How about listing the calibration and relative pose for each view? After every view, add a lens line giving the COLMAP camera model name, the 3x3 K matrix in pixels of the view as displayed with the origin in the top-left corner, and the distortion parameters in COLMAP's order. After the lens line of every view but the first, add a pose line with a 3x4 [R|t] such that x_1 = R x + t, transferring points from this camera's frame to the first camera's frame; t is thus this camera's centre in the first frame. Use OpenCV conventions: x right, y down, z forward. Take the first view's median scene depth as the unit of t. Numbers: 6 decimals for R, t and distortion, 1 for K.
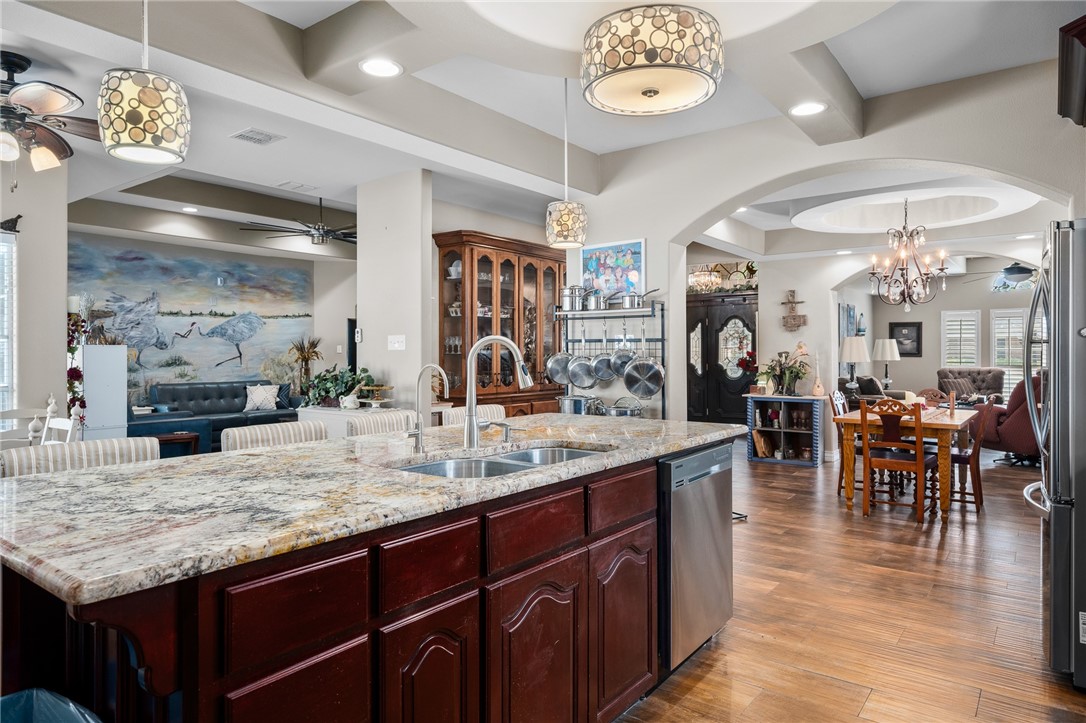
lens RADIAL K [[670.9, 0, 543.6], [0, 670.9, 353.1], [0, 0, 1]] dist [0.000217, -0.000478]
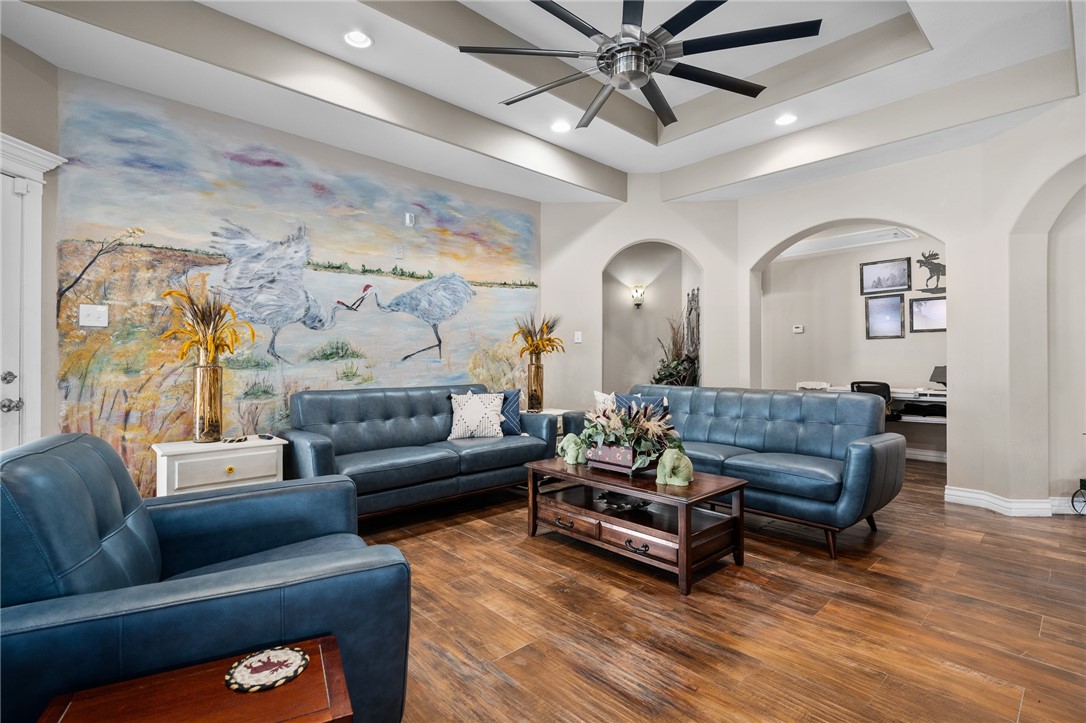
lens RADIAL K [[513.2, 0, 543.0], [0, 513.2, 361.5], [0, 0, 1]] dist [0.000871, 0.000244]
pose [[0.985632, 0.003755, -0.168866, -0.293139], [-0.003118, 0.999987, 0.004035, 0.018545], [0.168879, -0.003451, 0.985631, 0.580846]]
